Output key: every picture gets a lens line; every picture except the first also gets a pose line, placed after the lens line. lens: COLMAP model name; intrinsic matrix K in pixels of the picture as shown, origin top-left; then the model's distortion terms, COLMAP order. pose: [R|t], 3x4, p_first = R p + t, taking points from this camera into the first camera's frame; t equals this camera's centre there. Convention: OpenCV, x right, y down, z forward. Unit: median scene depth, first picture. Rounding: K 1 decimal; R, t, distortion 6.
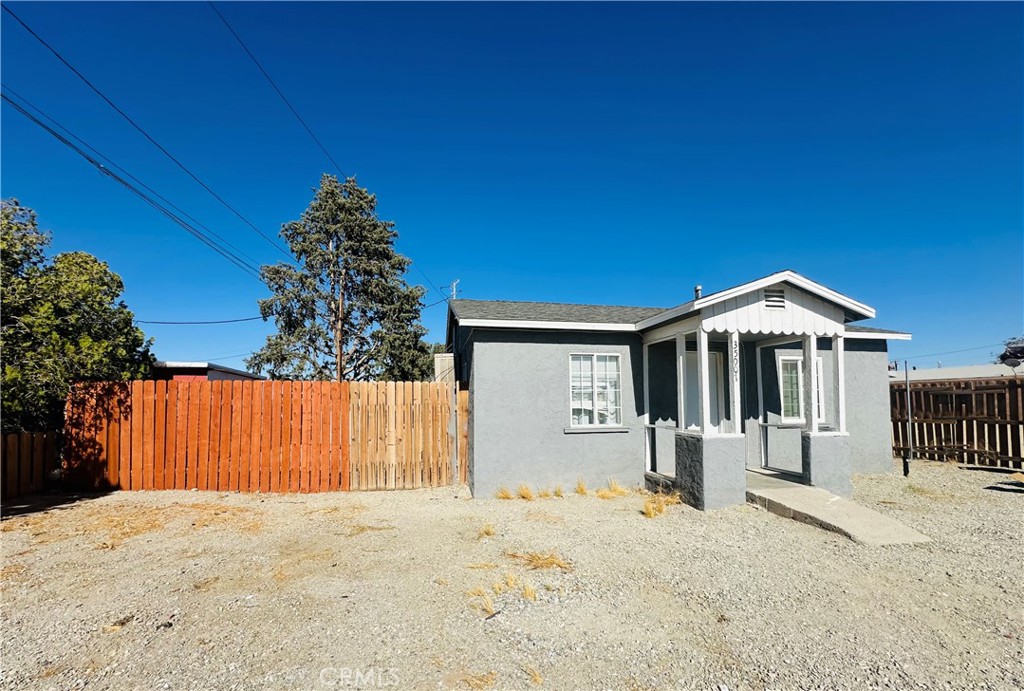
lens RADIAL K [[401.1, 0, 512.9], [0, 401.1, 392.0], [0, 0, 1]] dist [-0.000022, -0.000083]
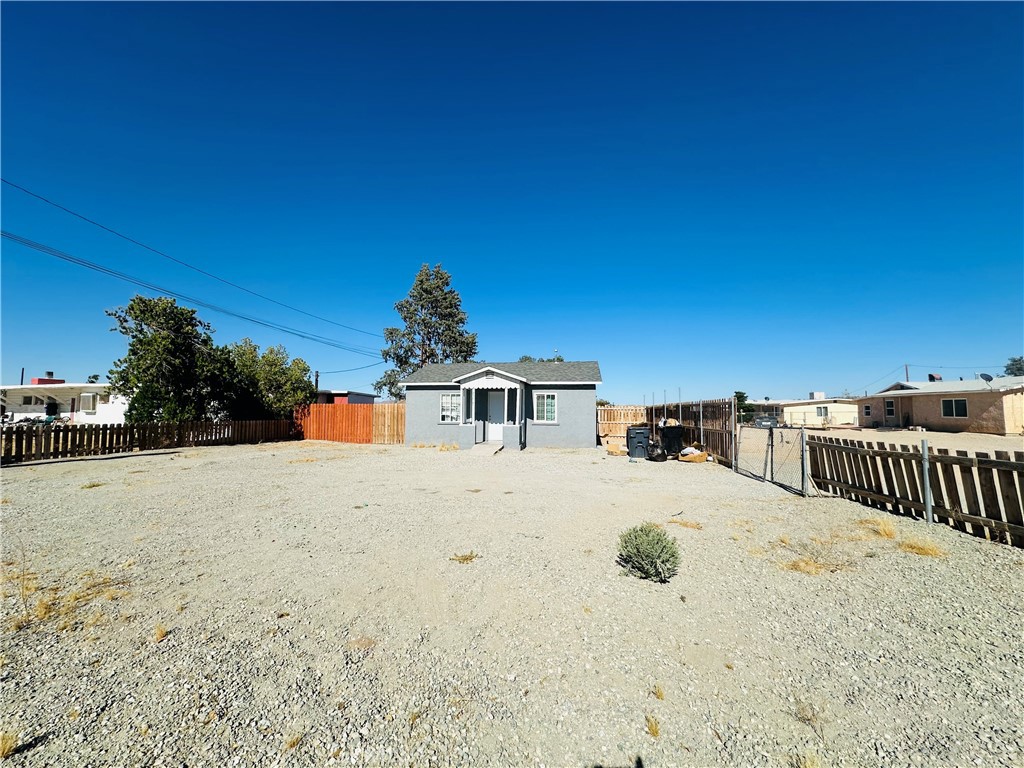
lens RADIAL K [[408.7, 0, 512.0], [0, 408.7, 384.0], [0, 0, 1]] dist [-0.004569, 0.000840]
pose [[0.938452, -0.014816, -0.345093, 1.426636], [0.002385, 0.999334, -0.036419, -0.059131], [0.345402, 0.033355, 0.937862, -1.266268]]
